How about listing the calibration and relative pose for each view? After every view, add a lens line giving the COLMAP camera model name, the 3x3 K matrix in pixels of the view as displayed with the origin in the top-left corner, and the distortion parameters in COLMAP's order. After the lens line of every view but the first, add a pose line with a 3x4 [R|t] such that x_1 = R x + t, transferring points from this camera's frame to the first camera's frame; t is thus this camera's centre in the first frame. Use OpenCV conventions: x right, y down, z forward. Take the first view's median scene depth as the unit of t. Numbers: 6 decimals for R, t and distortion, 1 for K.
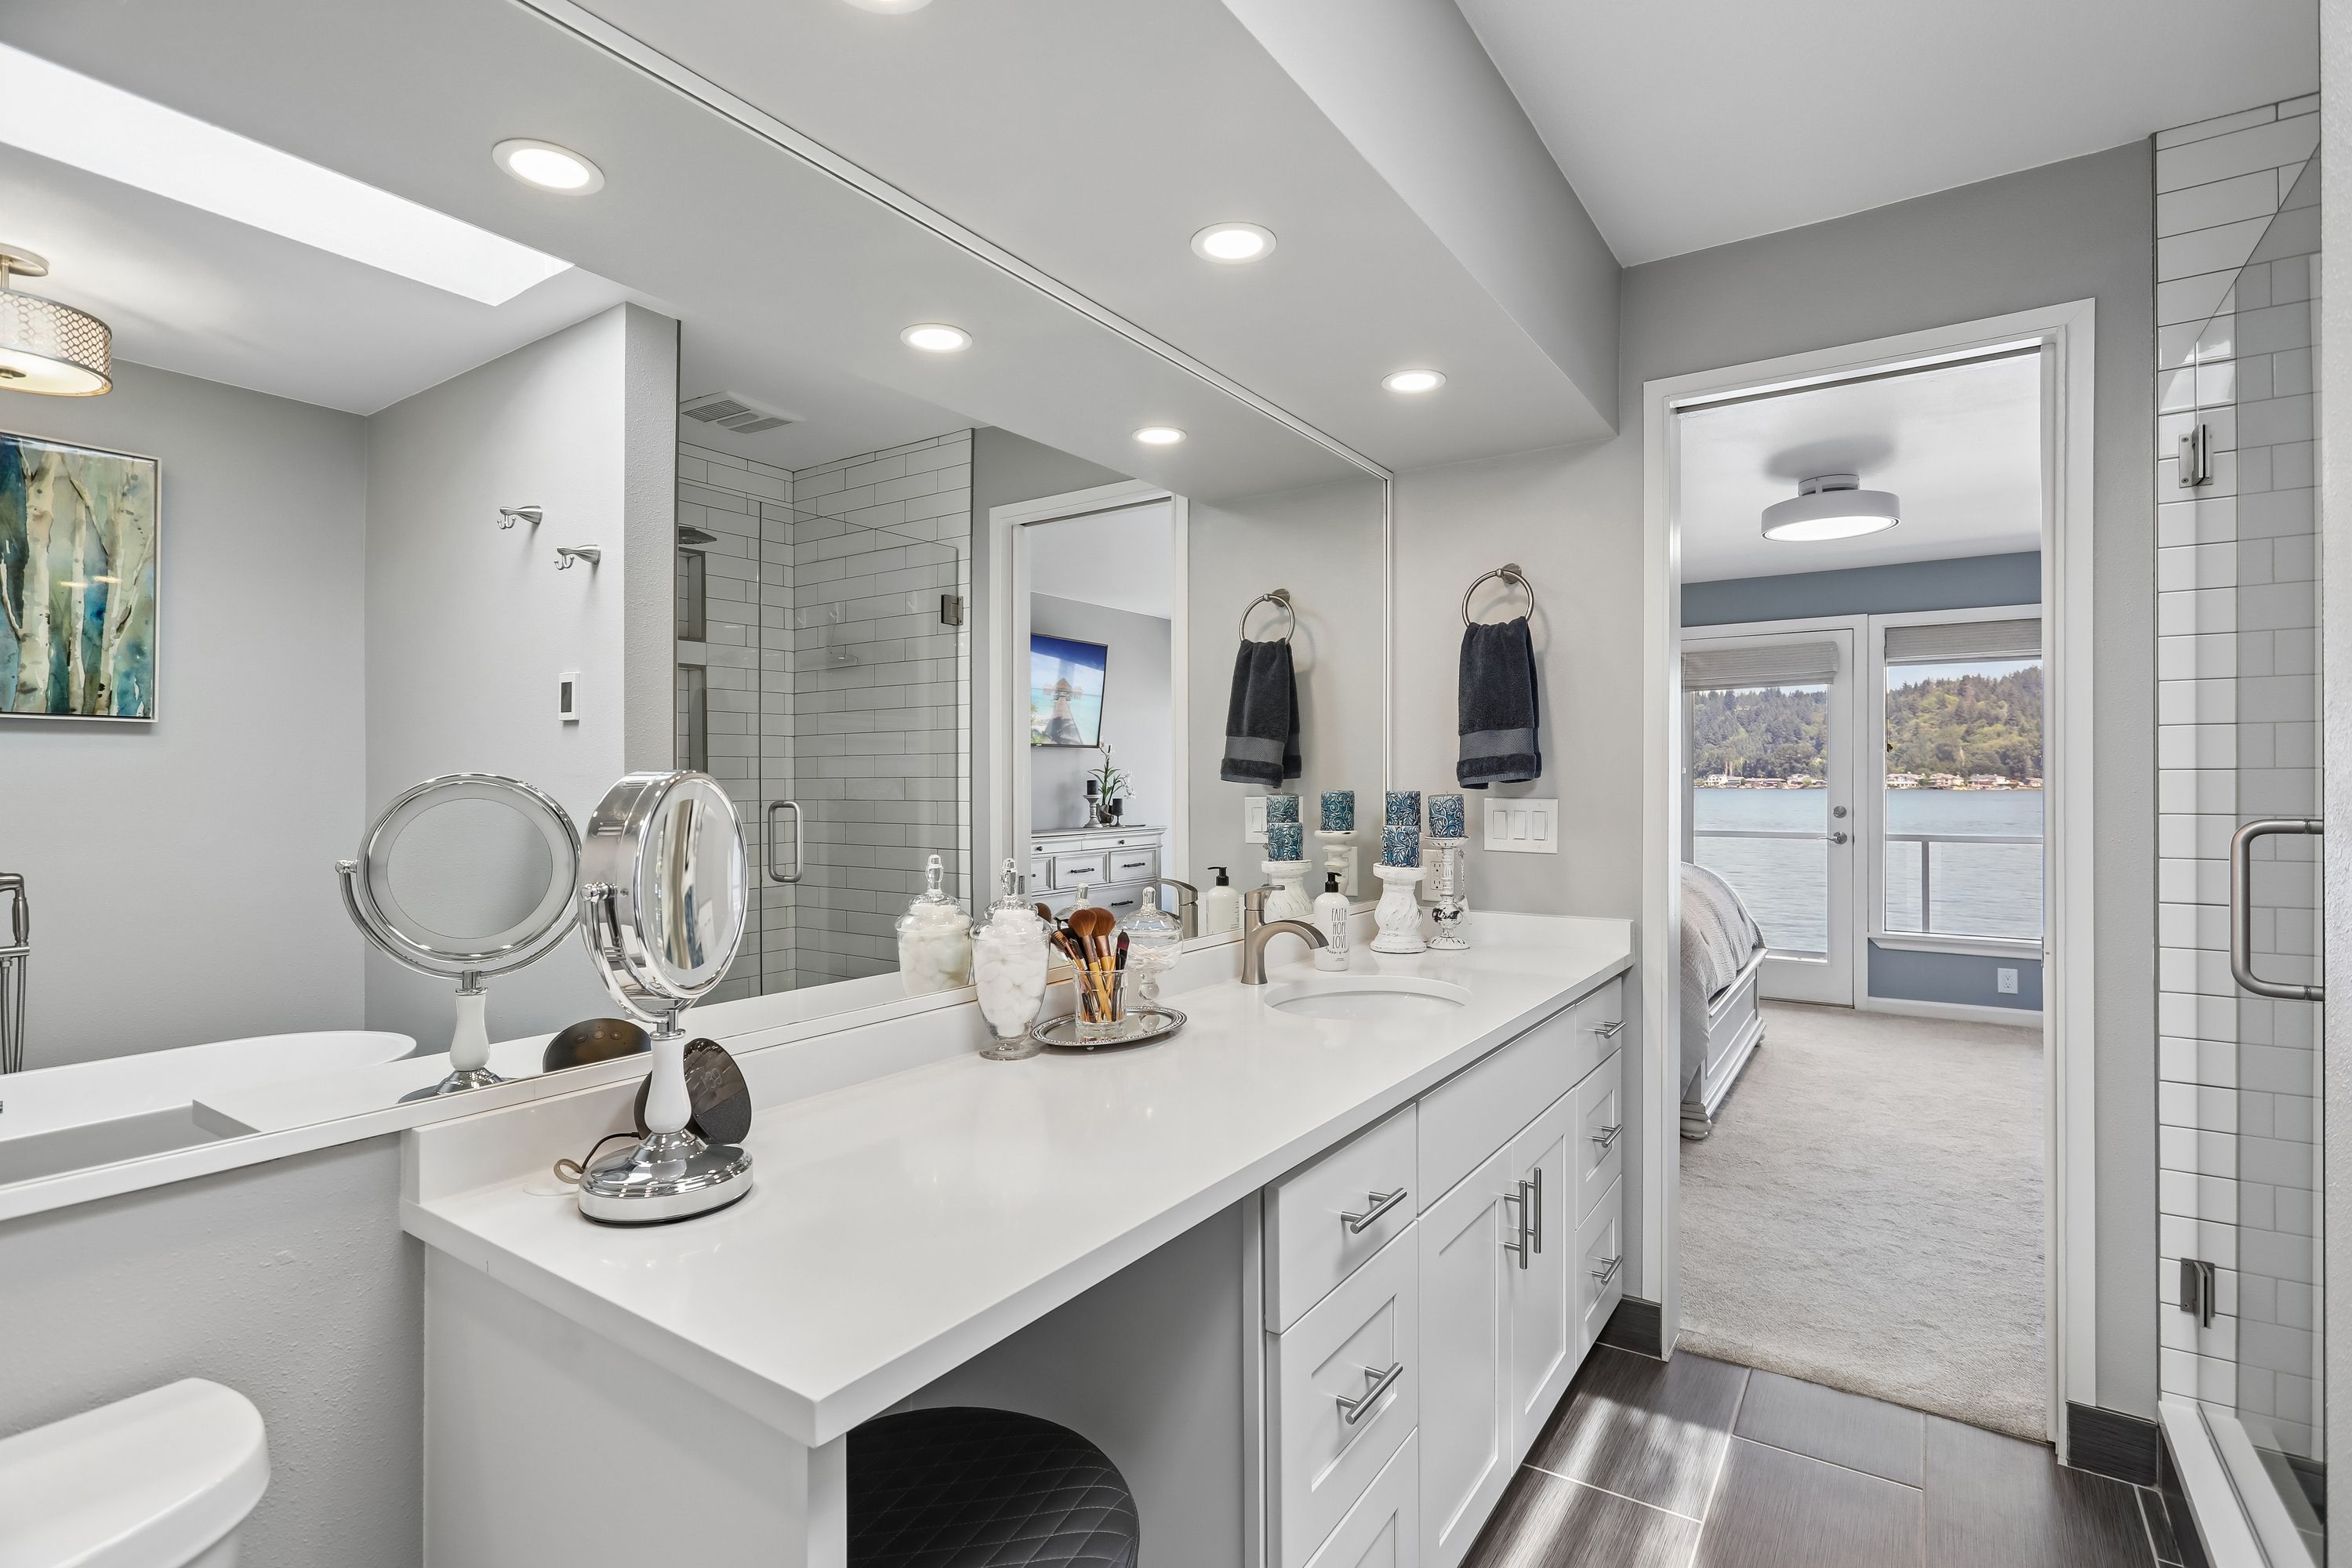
lens RADIAL K [[1107.0, 0, 1171.1], [0, 1107.0, 759.1], [0, 0, 1]] dist [-0.000852, 0.002330]
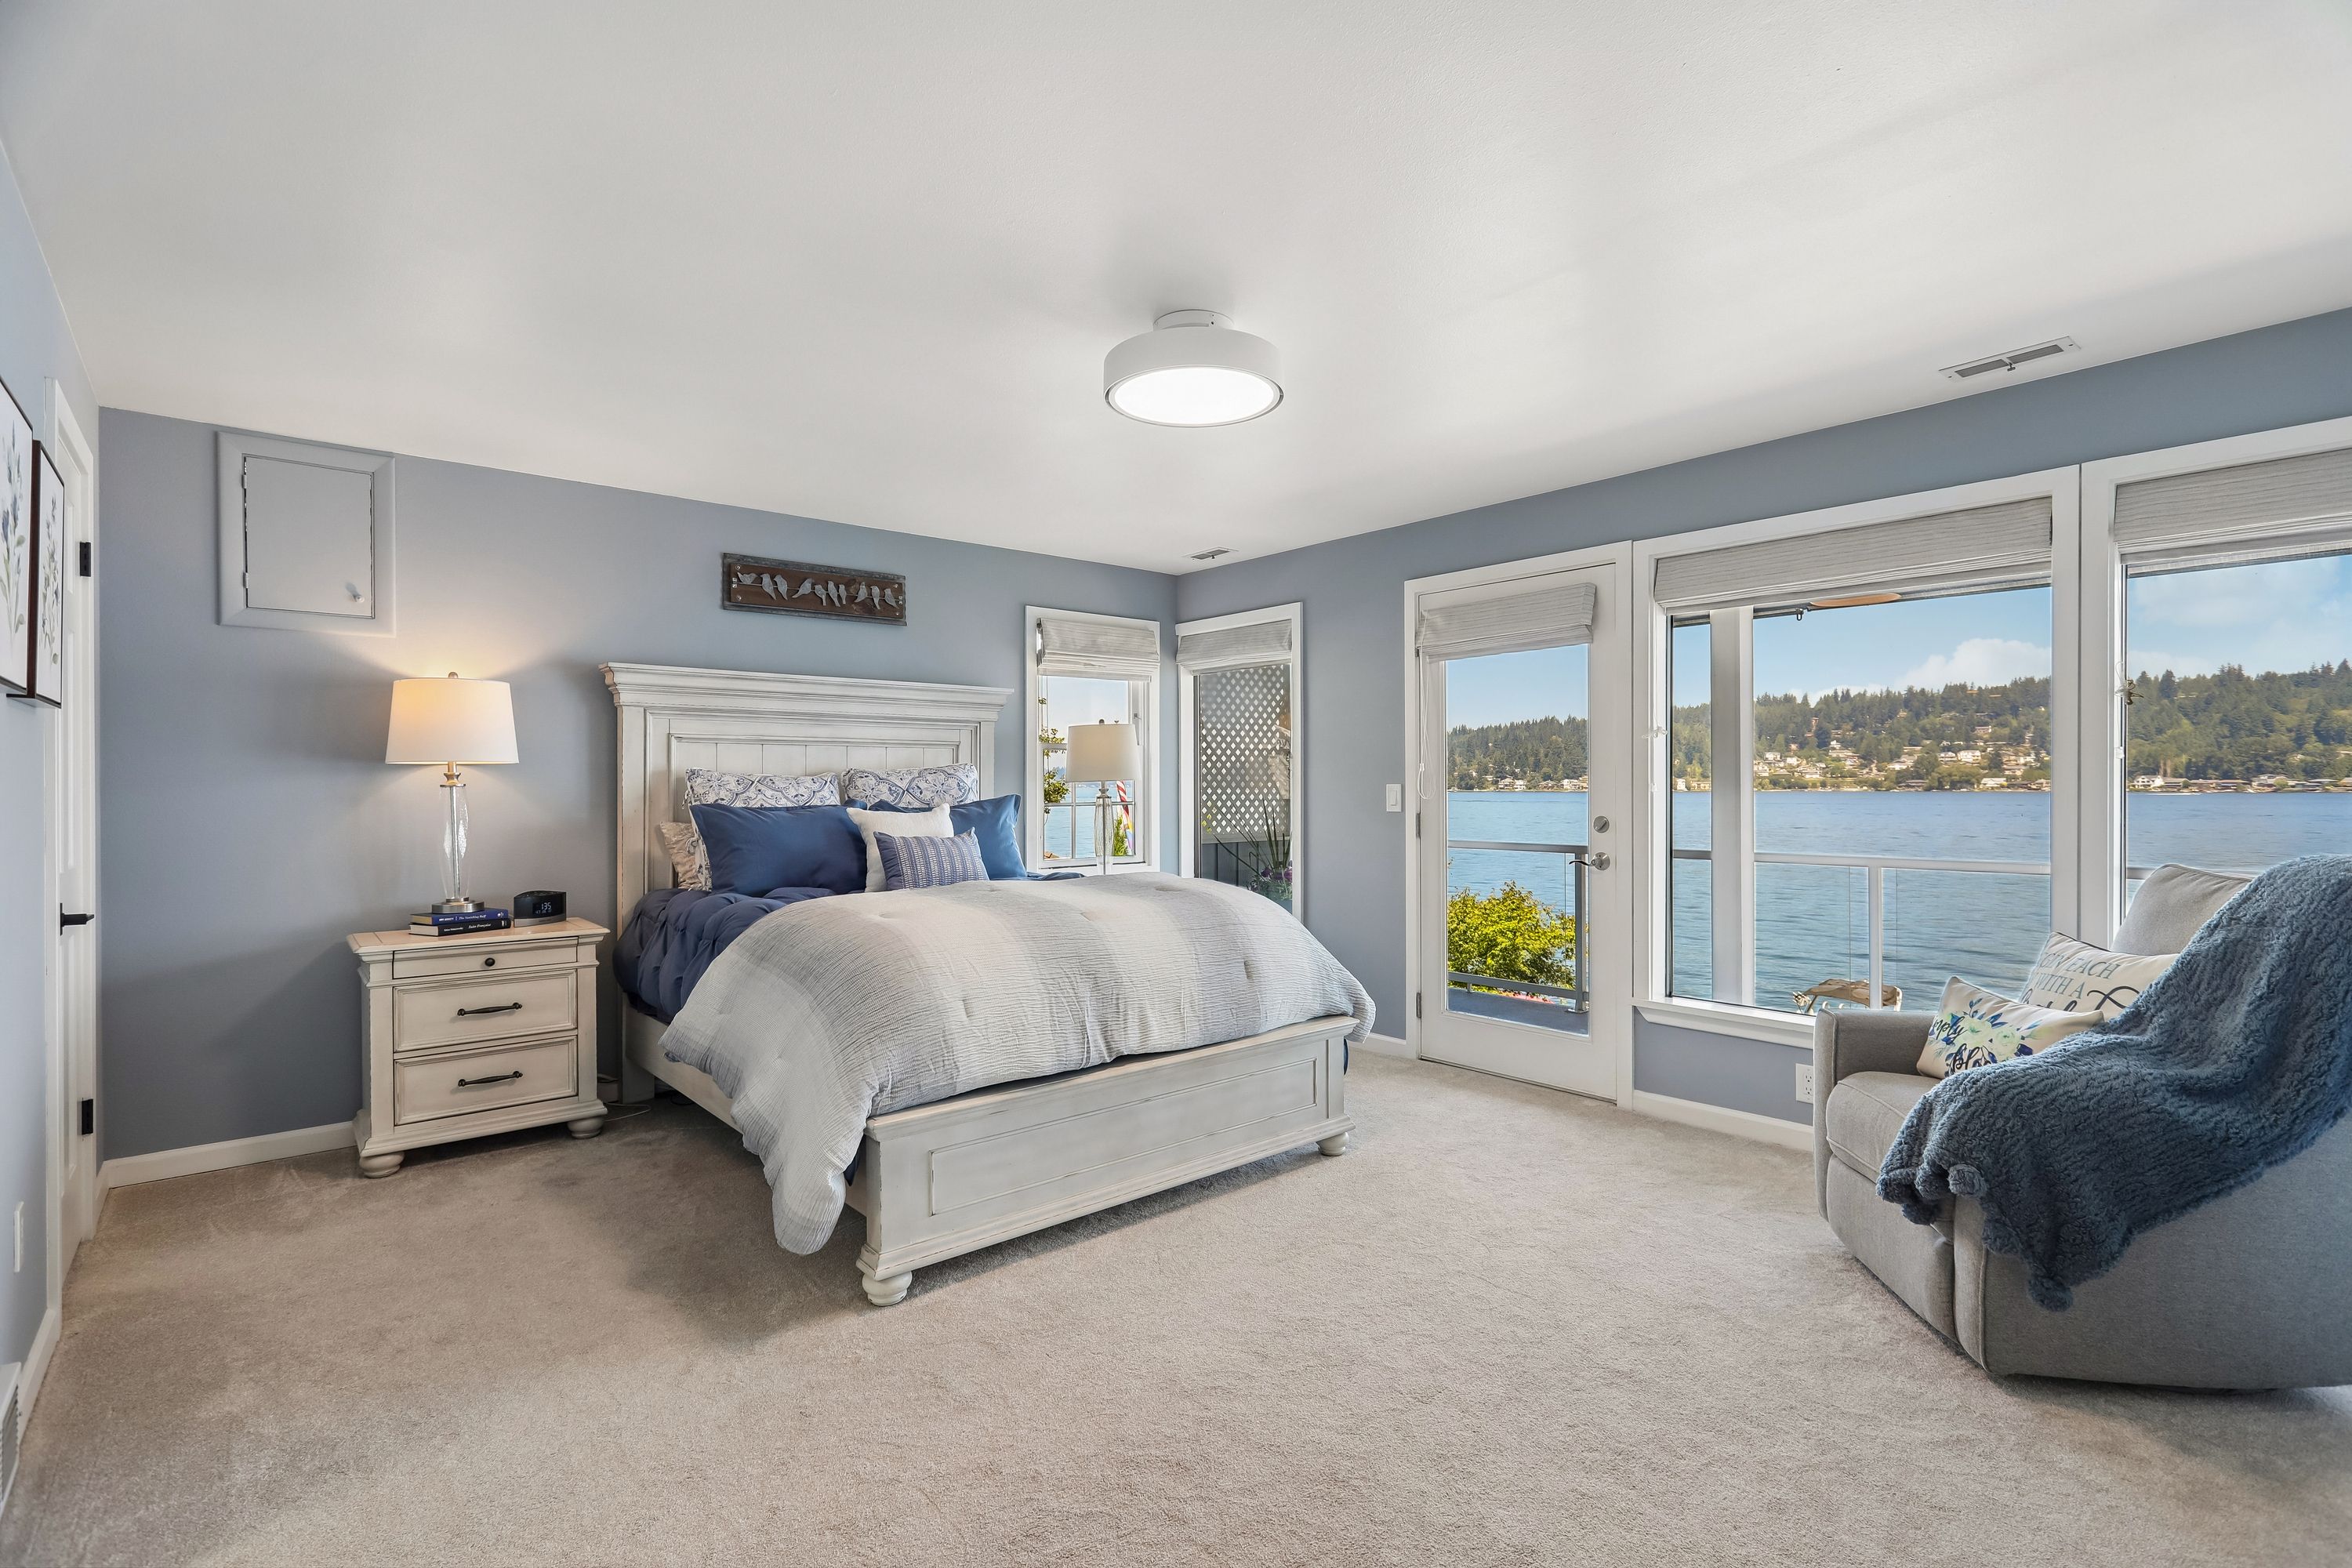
lens RADIAL K [[1107.0, 0, 1172.4], [0, 1107.0, 736.5], [0, 0, 1]] dist [-0.000852, 0.002330]
pose [[0.963569, -0.013755, -0.267106, 0.296094], [0.007323, 0.999659, -0.025062, 0.004726], [0.267359, 0.022193, 0.963341, 0.138101]]
